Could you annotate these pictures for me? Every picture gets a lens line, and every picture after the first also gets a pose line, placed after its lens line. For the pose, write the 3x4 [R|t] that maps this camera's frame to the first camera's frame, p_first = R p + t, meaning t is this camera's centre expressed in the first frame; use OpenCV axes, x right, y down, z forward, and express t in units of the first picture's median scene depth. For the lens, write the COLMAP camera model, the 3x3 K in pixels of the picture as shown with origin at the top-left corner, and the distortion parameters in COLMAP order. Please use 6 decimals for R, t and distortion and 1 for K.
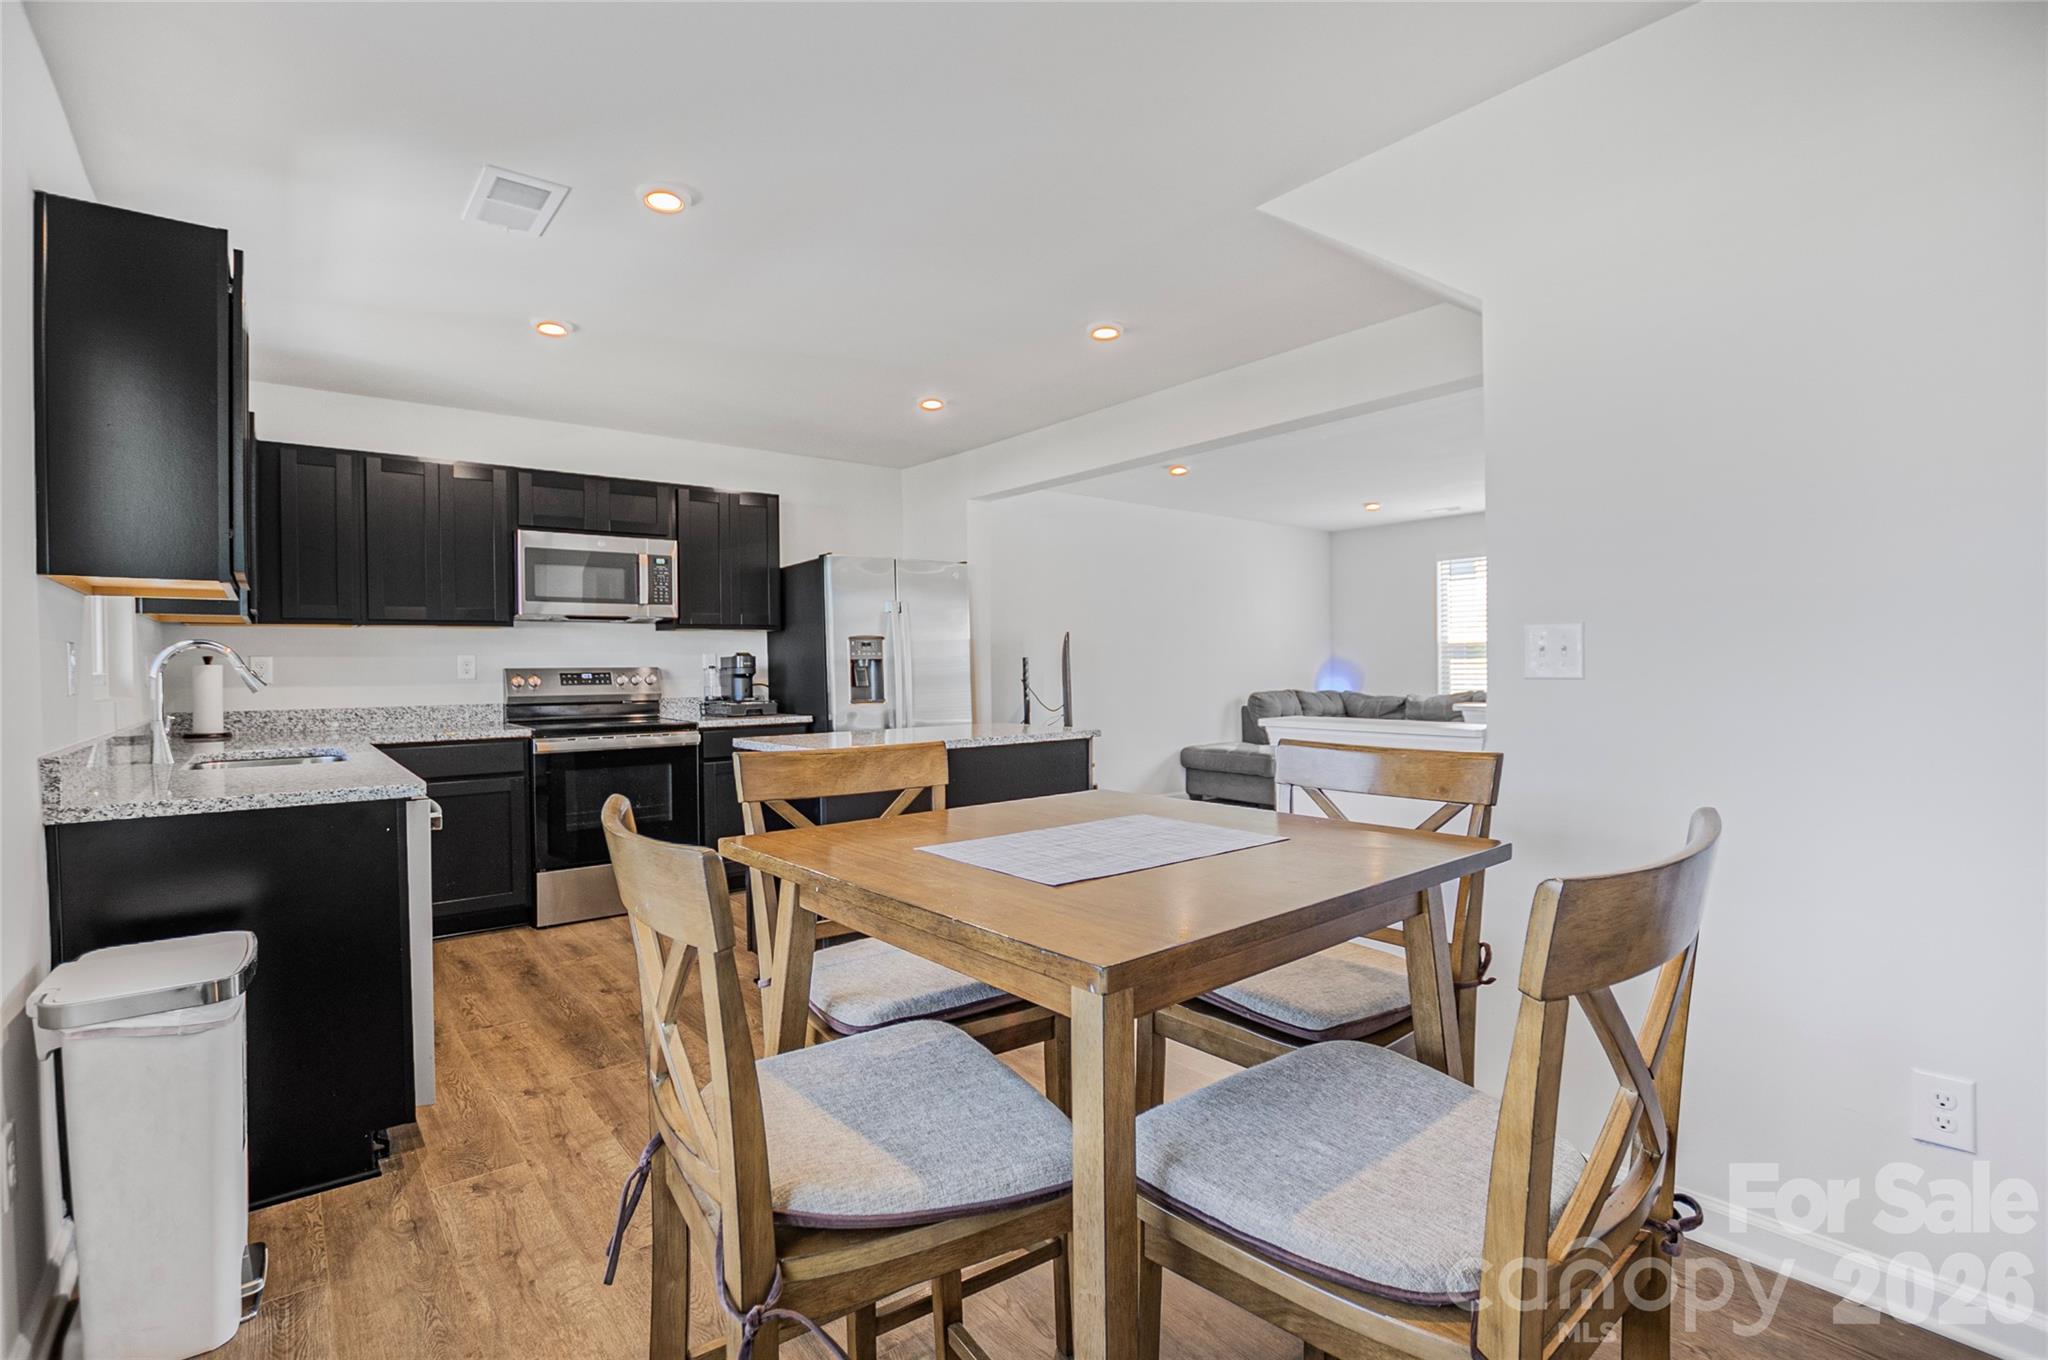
lens RADIAL K [[967.7, 0, 1016.0], [0, 967.7, 658.6], [0, 0, 1]] dist [-0.023161, 0.000134]
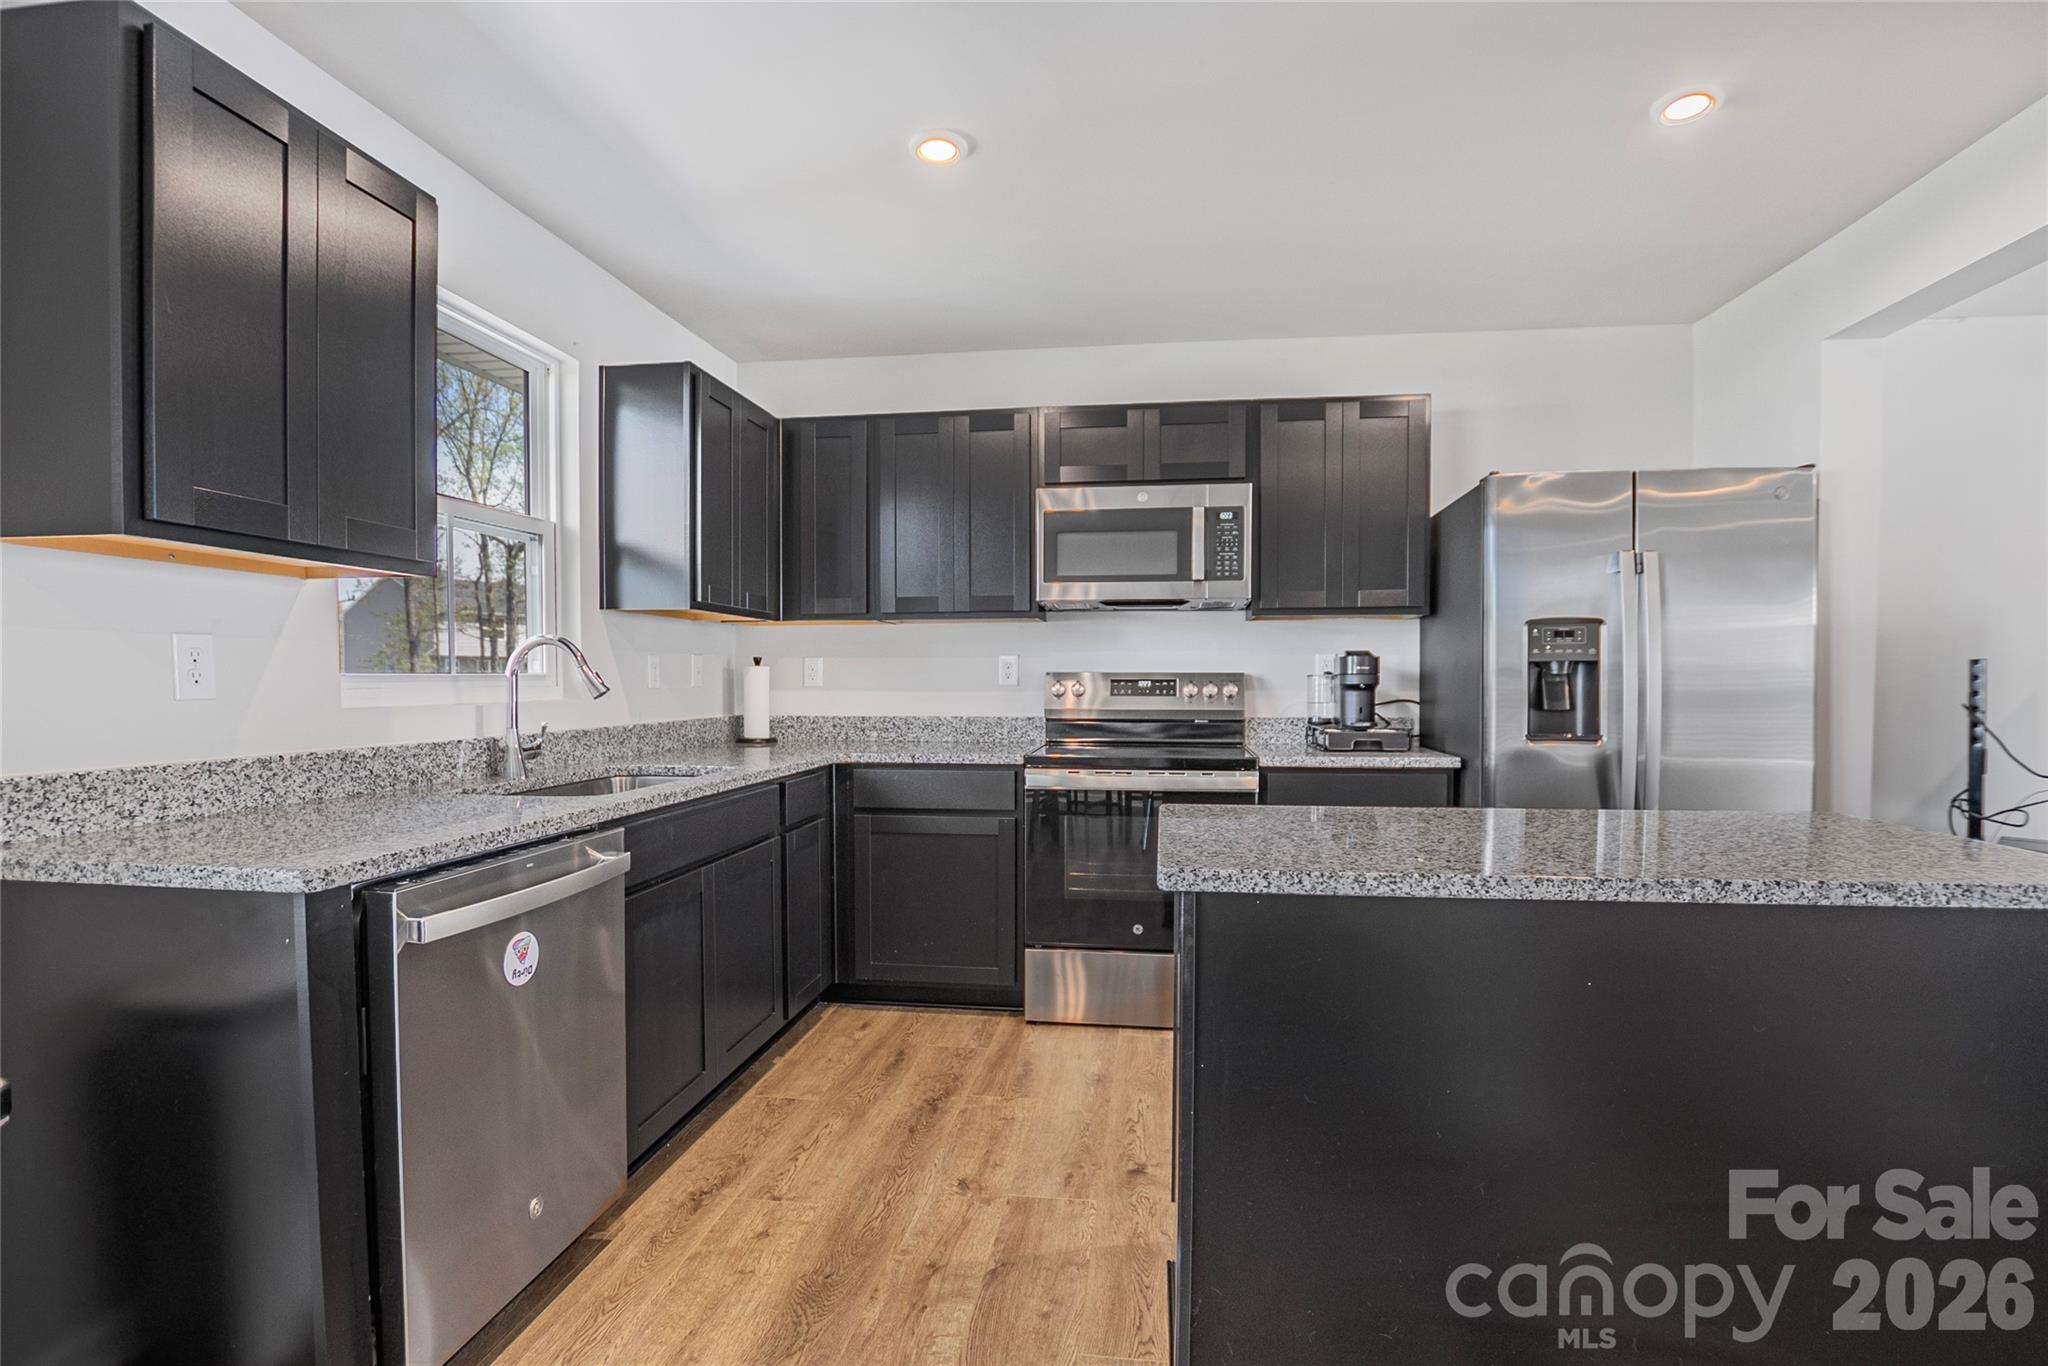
lens RADIAL K [[982.4, 0, 1030.0], [0, 982.4, 710.9], [0, 0, 1]] dist [-0.021739, 0.000229]
pose [[0.689122, 0.035296, -0.723785, 0.039361], [-0.002213, 0.998911, 0.046606, 0.004035], [0.724642, -0.030515, 0.688450, 0.422930]]
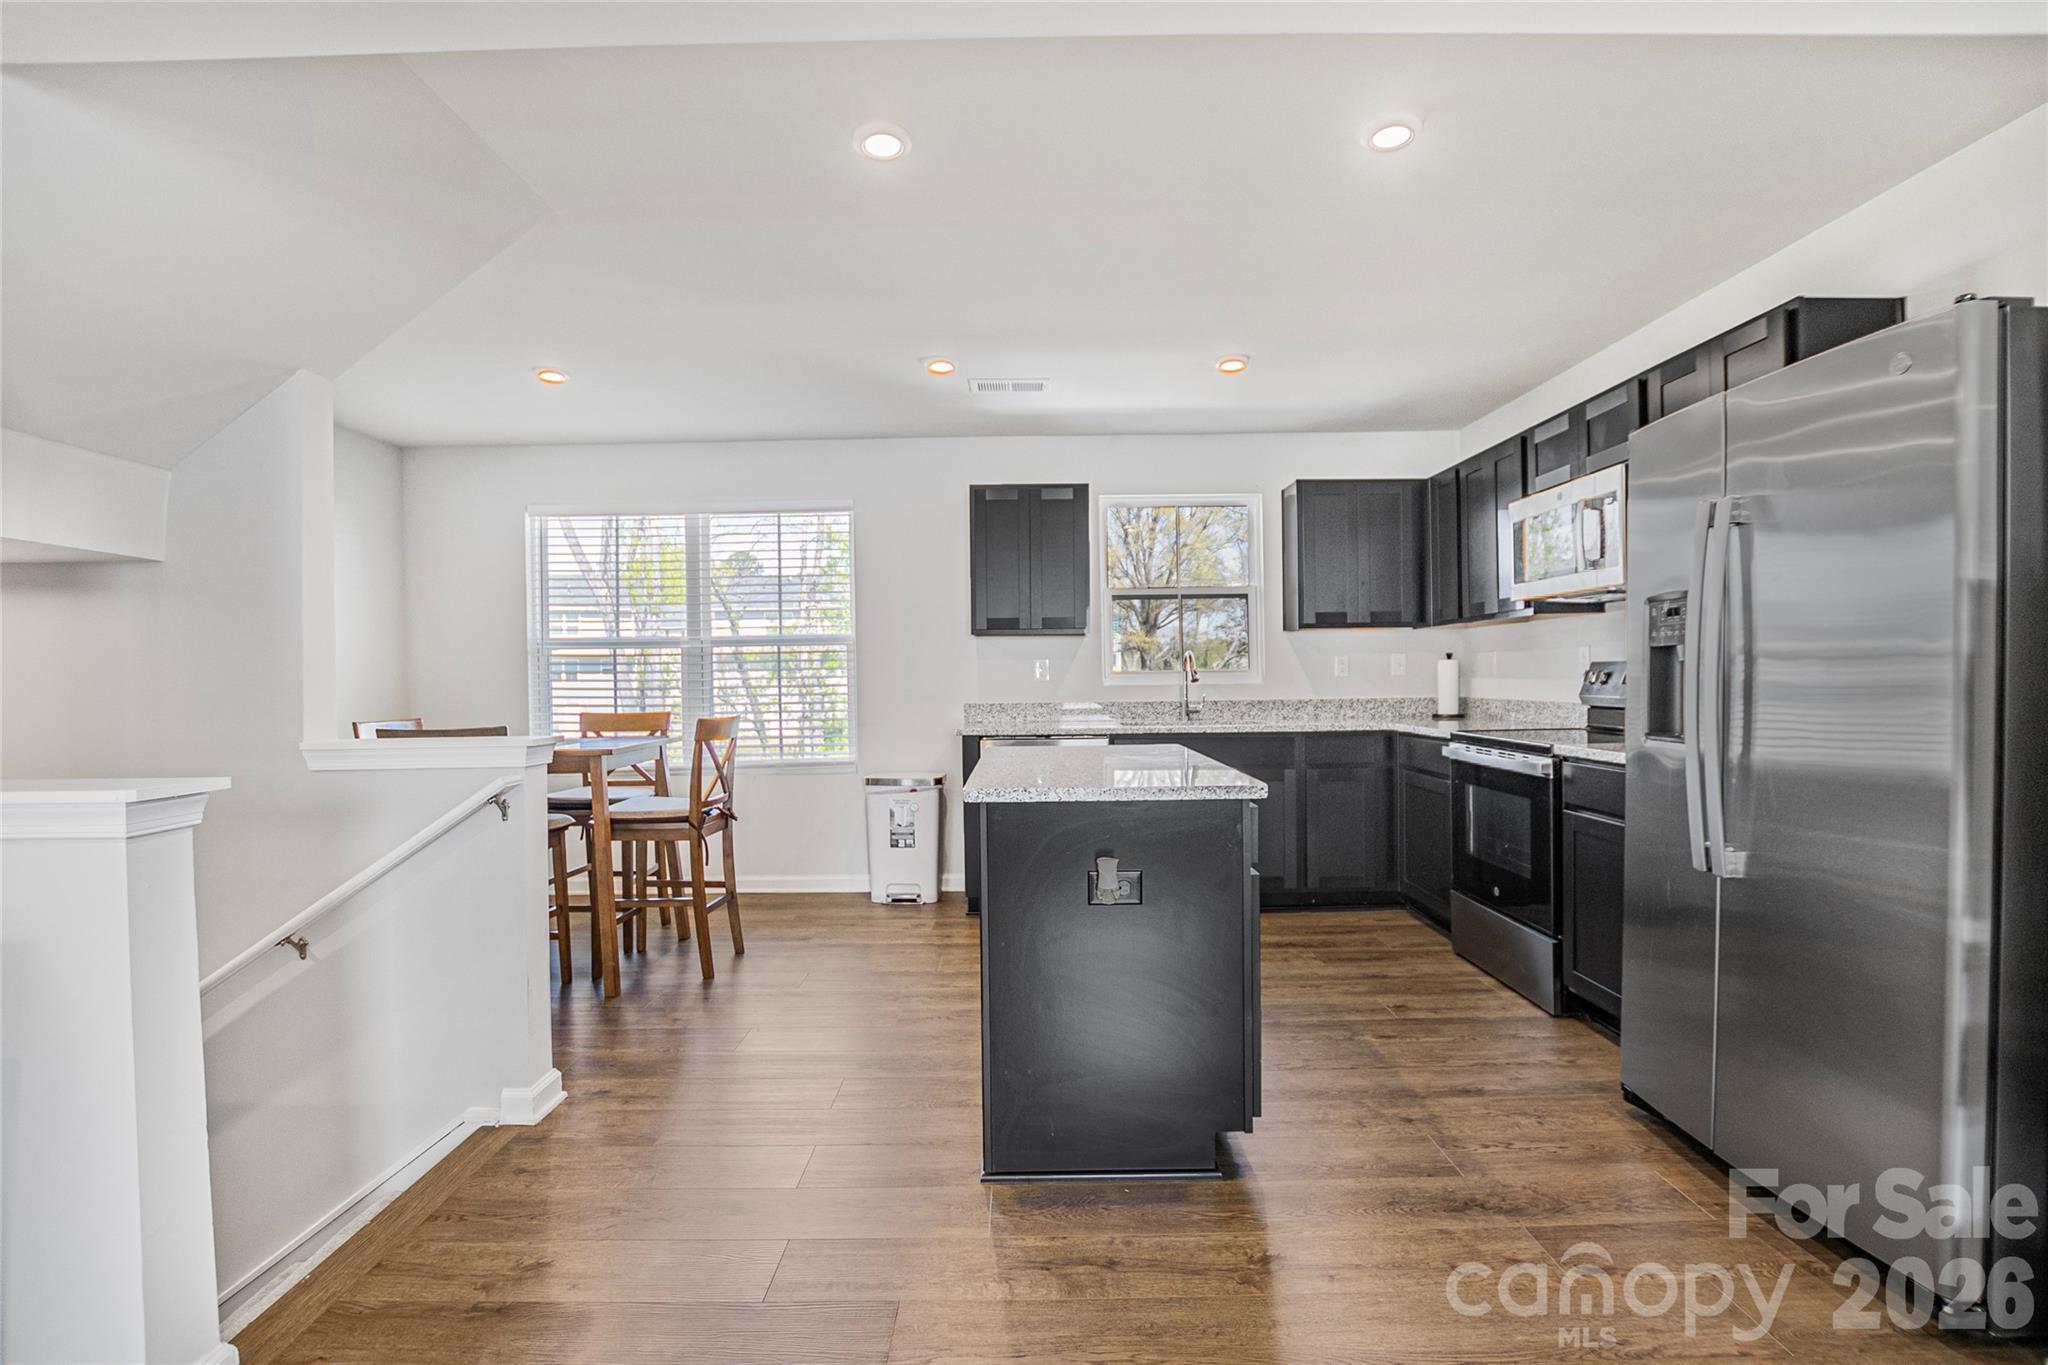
lens RADIAL K [[955.3, 0, 1039.4], [0, 955.3, 674.7], [0, 0, 1]] dist [-0.020162, -0.000376]
pose [[-0.623960, 0.022599, -0.781129, 0.384978], [0.027949, 0.999588, 0.006593, 0.003373], [0.780956, -0.017718, -0.624334, 1.099838]]
